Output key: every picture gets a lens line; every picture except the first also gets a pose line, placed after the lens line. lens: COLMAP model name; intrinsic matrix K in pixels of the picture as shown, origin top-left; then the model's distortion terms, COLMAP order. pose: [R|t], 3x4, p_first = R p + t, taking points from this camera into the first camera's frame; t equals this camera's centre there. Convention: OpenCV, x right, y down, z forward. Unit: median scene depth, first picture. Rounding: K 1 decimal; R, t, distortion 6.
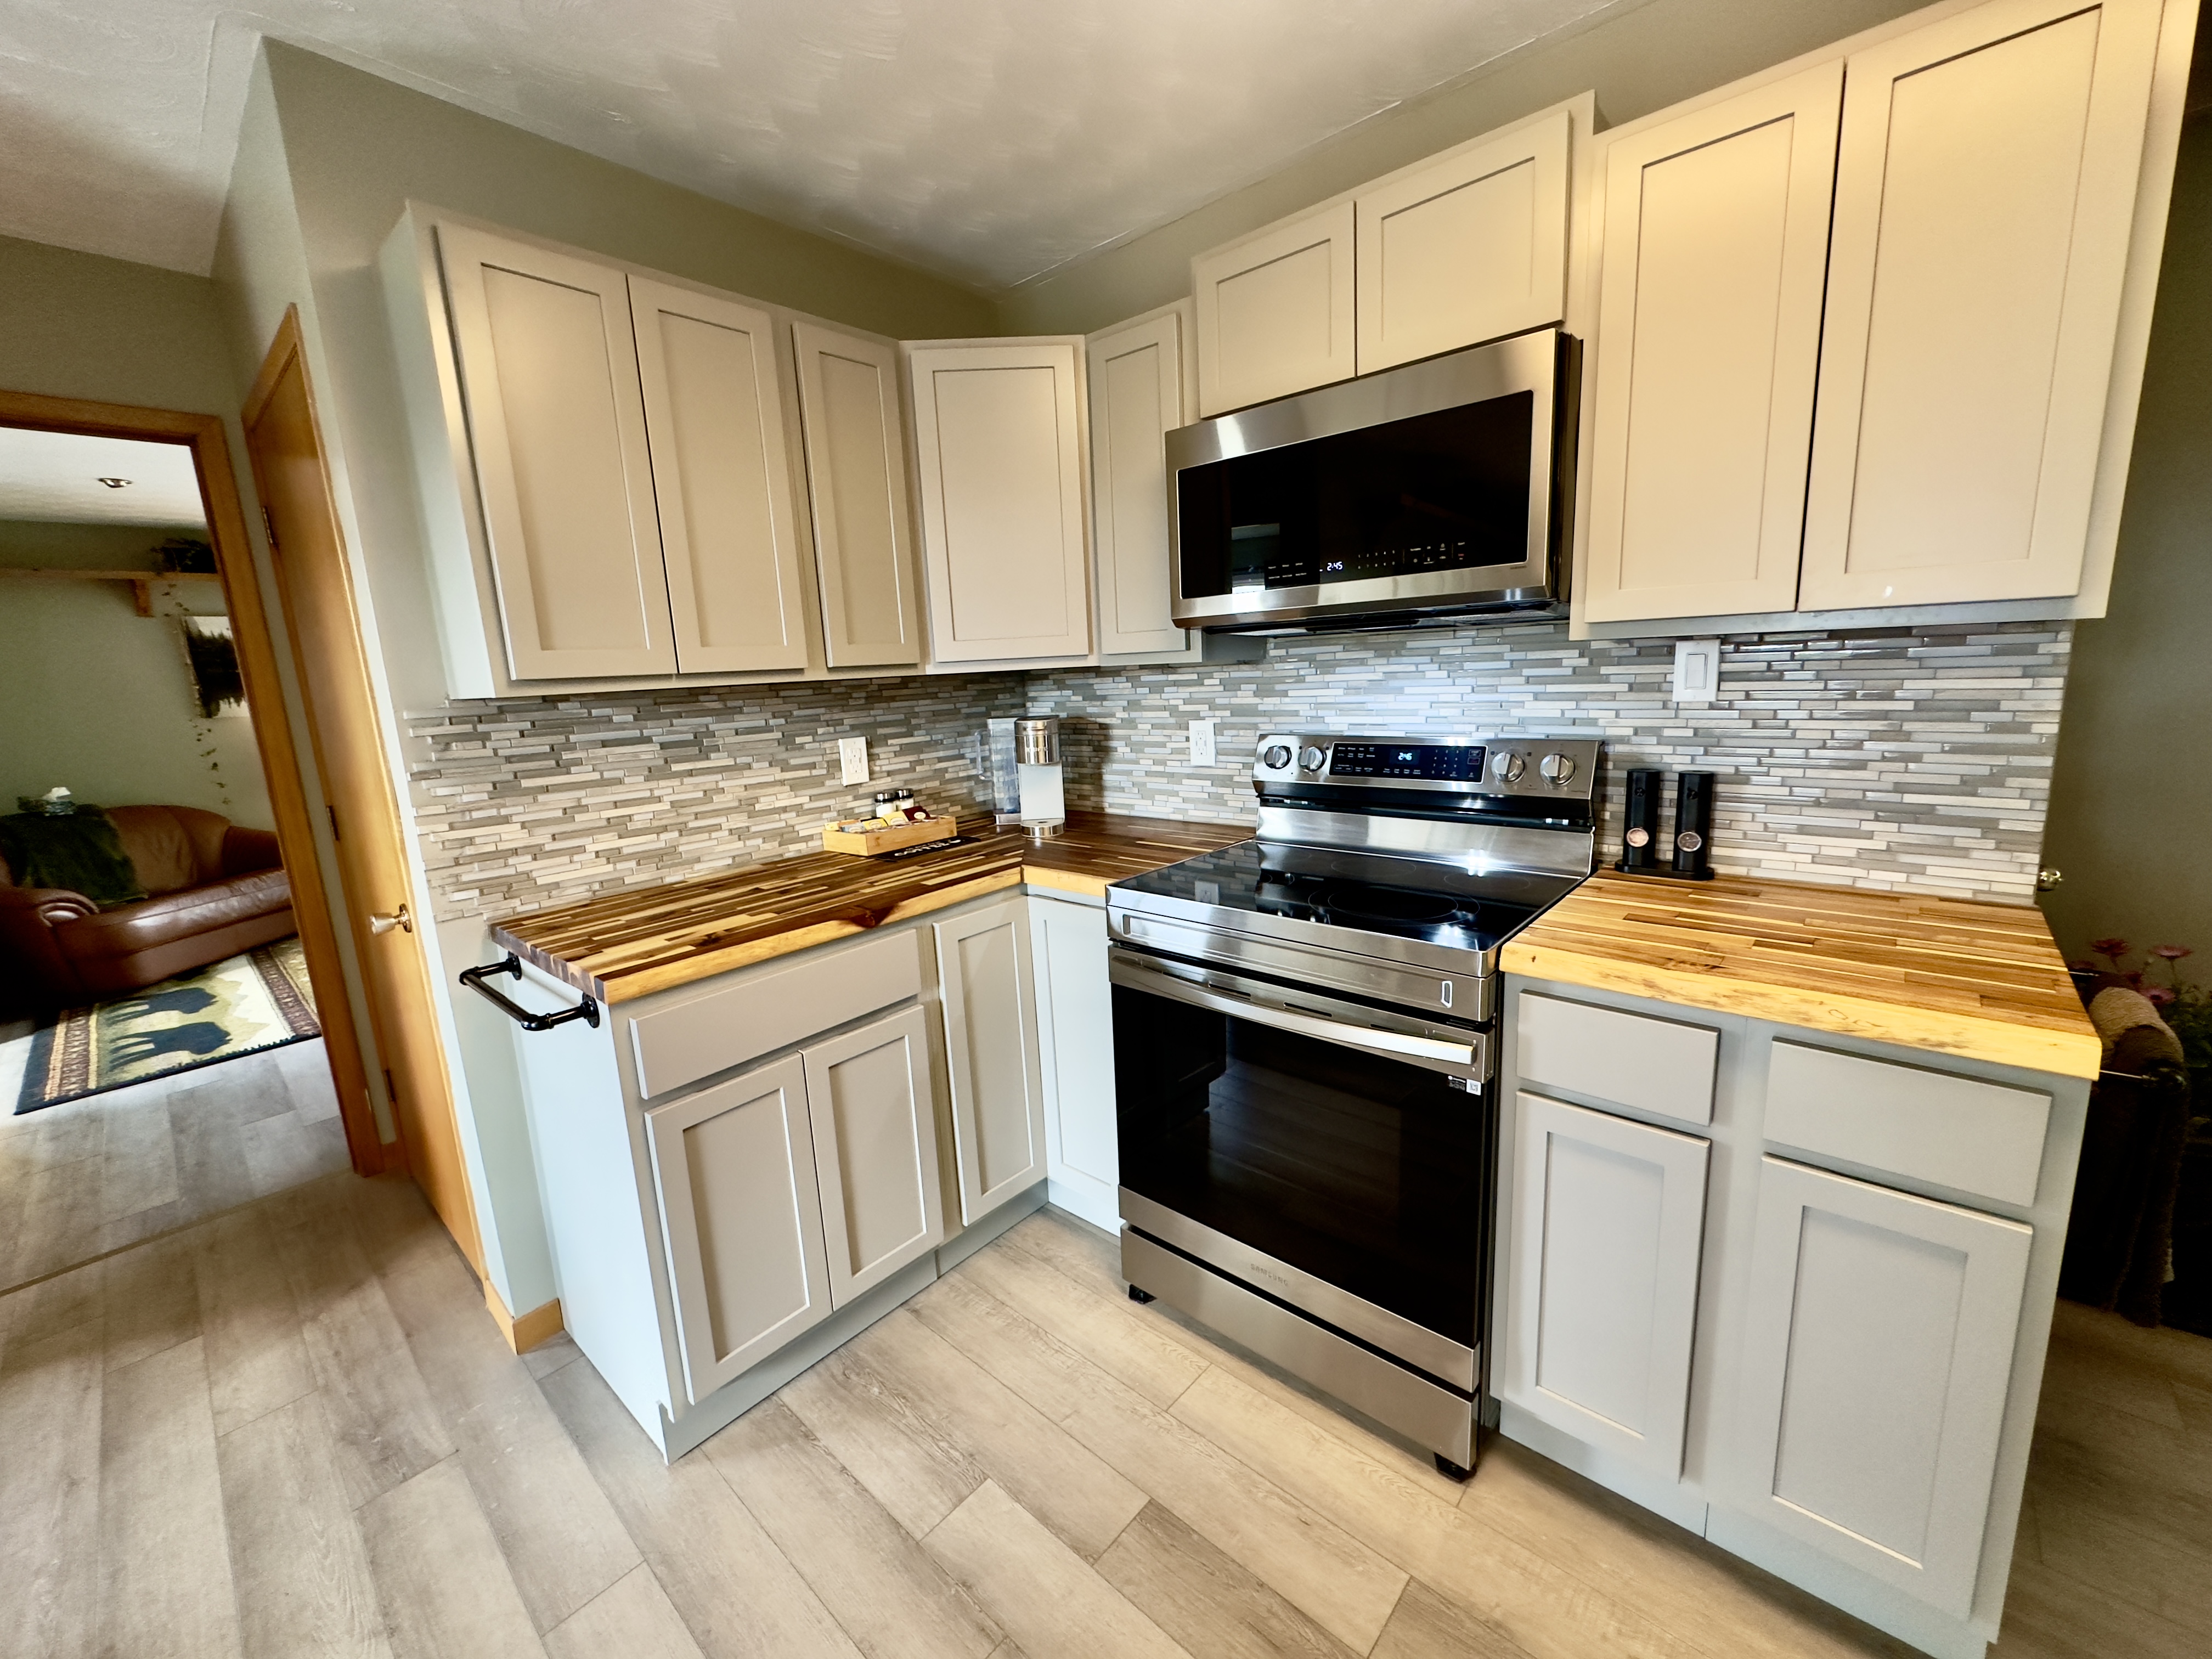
lens RADIAL K [[881.4, 0, 1114.0], [0, 881.4, 827.2], [0, 0, 1]] dist [-0.002490, 0.000254]
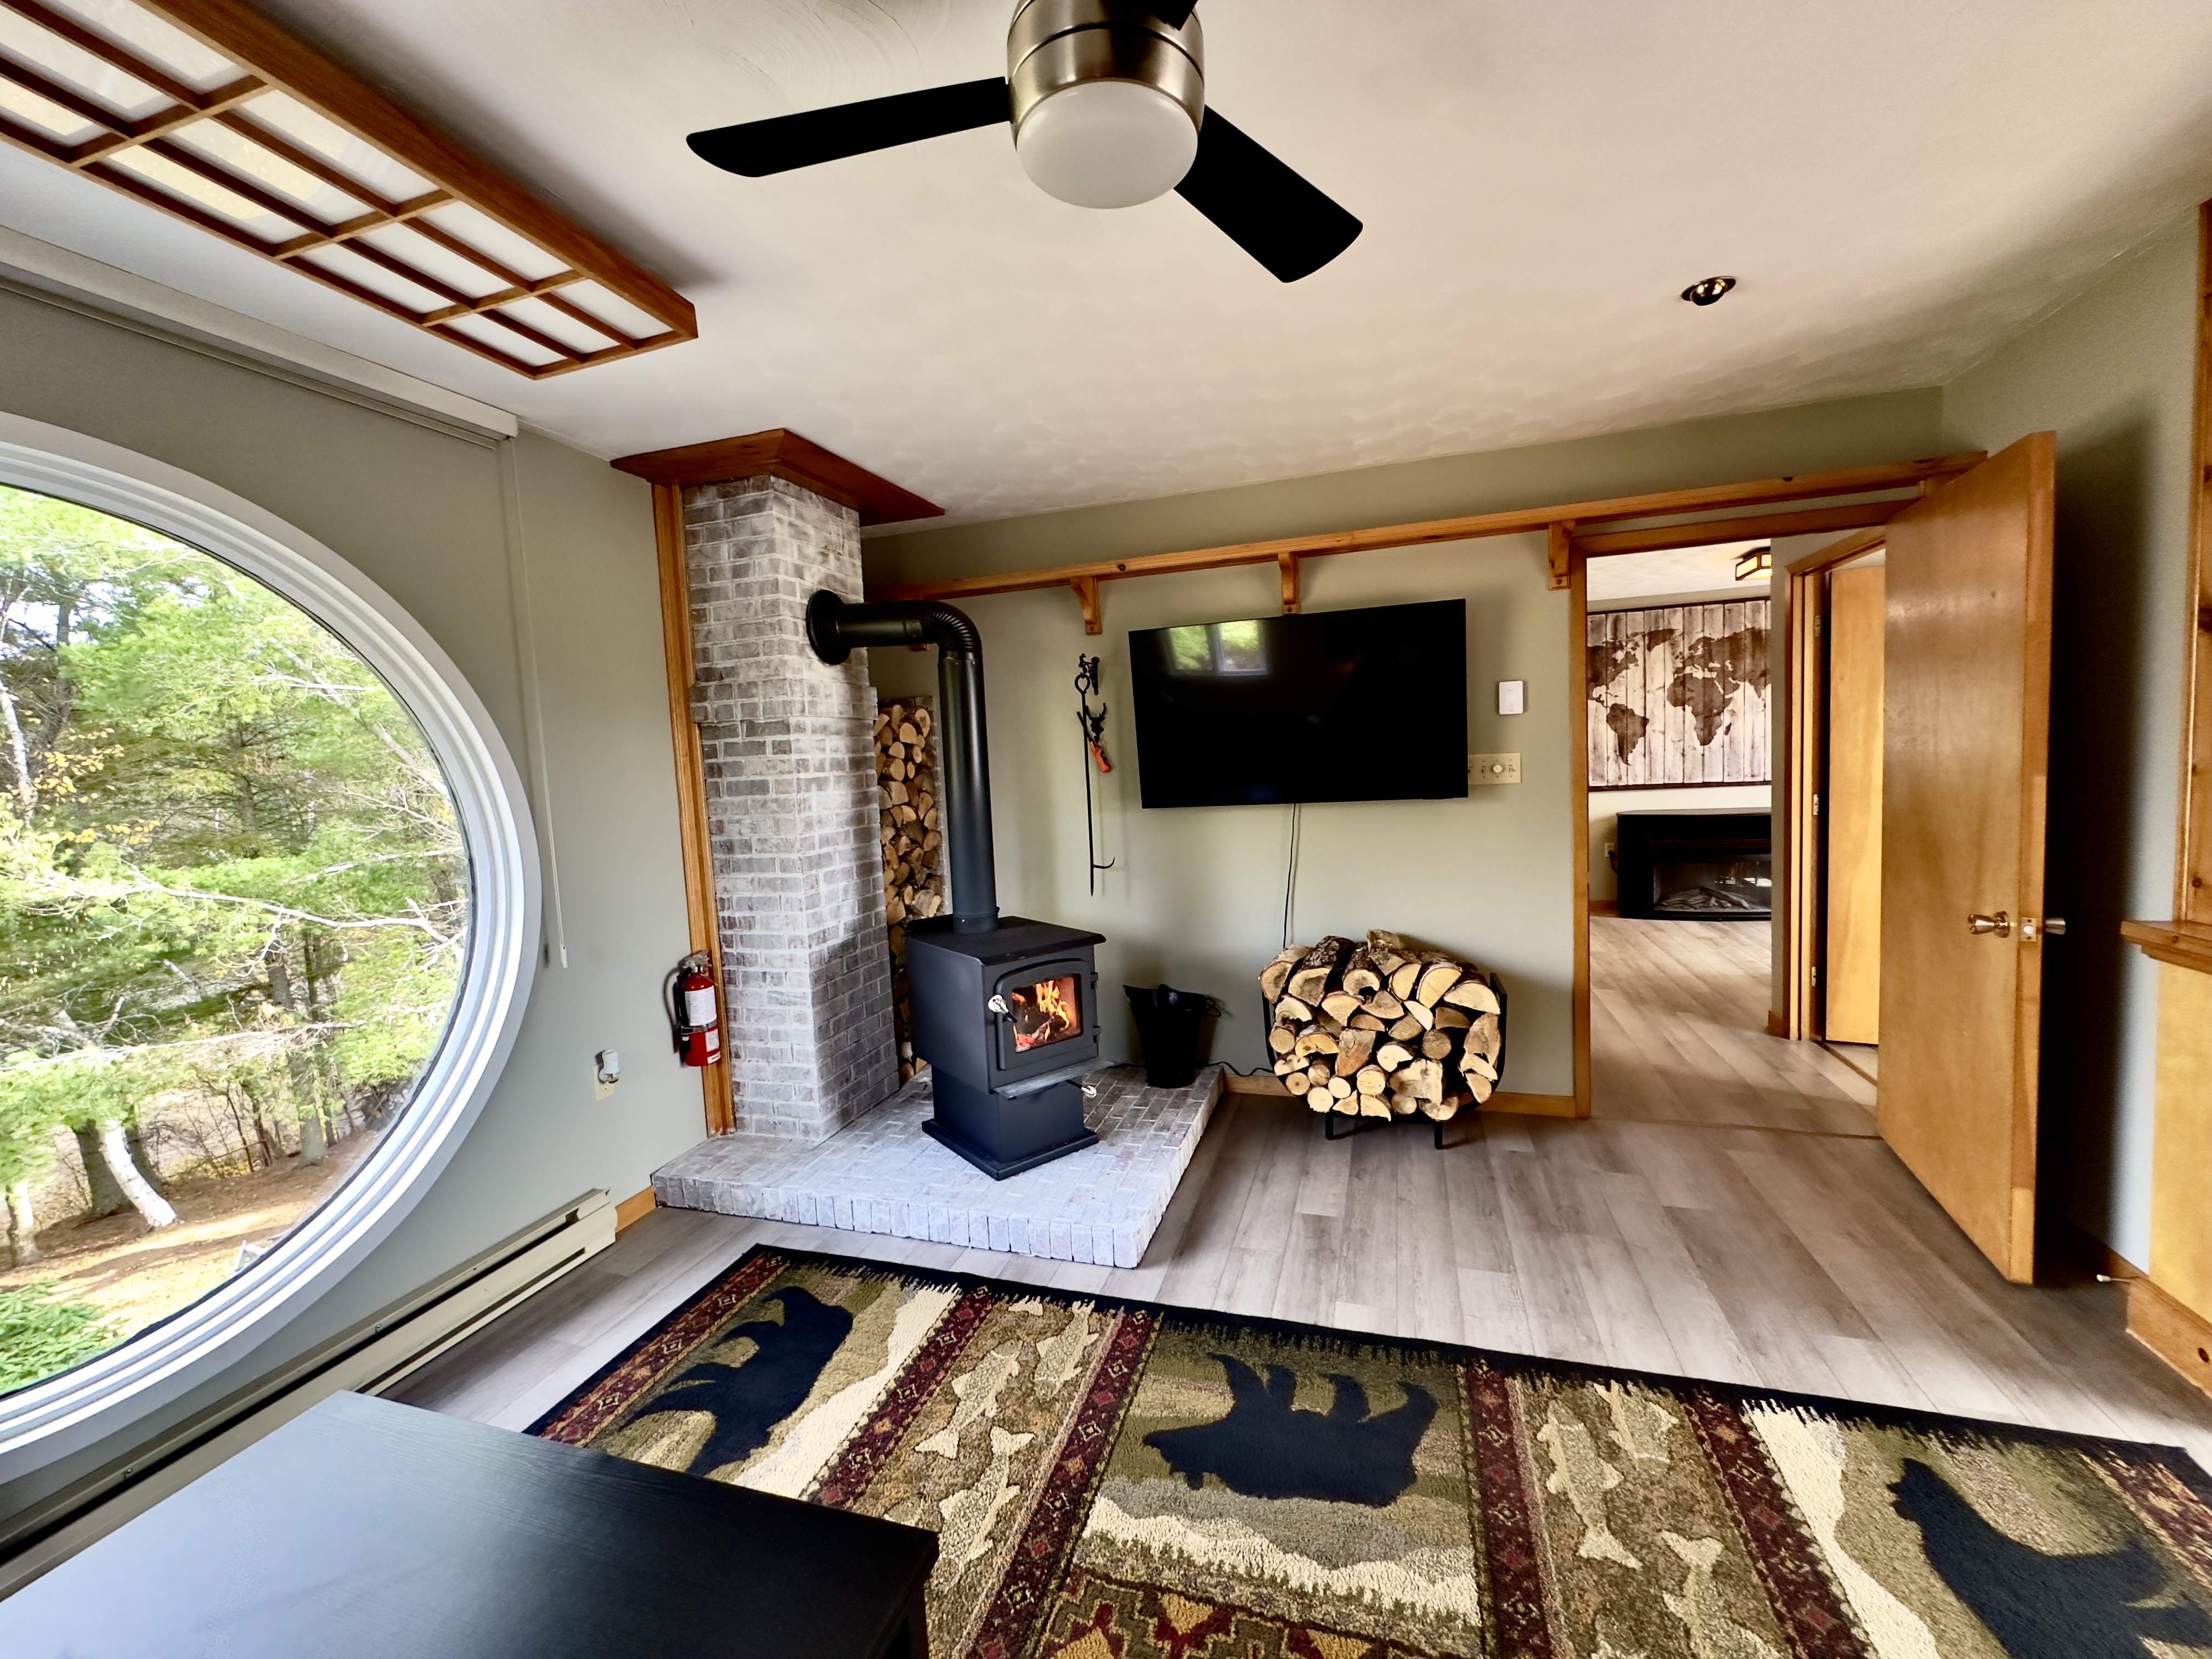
lens RADIAL K [[881.4, 0, 1111.8], [0, 881.4, 823.0], [0, 0, 1]] dist [-0.002490, 0.000254]
pose [[-0.402740, -0.015740, 0.915179, -1.680349], [0.221056, 0.968583, 0.113937, -0.281764], [-0.888220, 0.248193, -0.386607, 1.927924]]
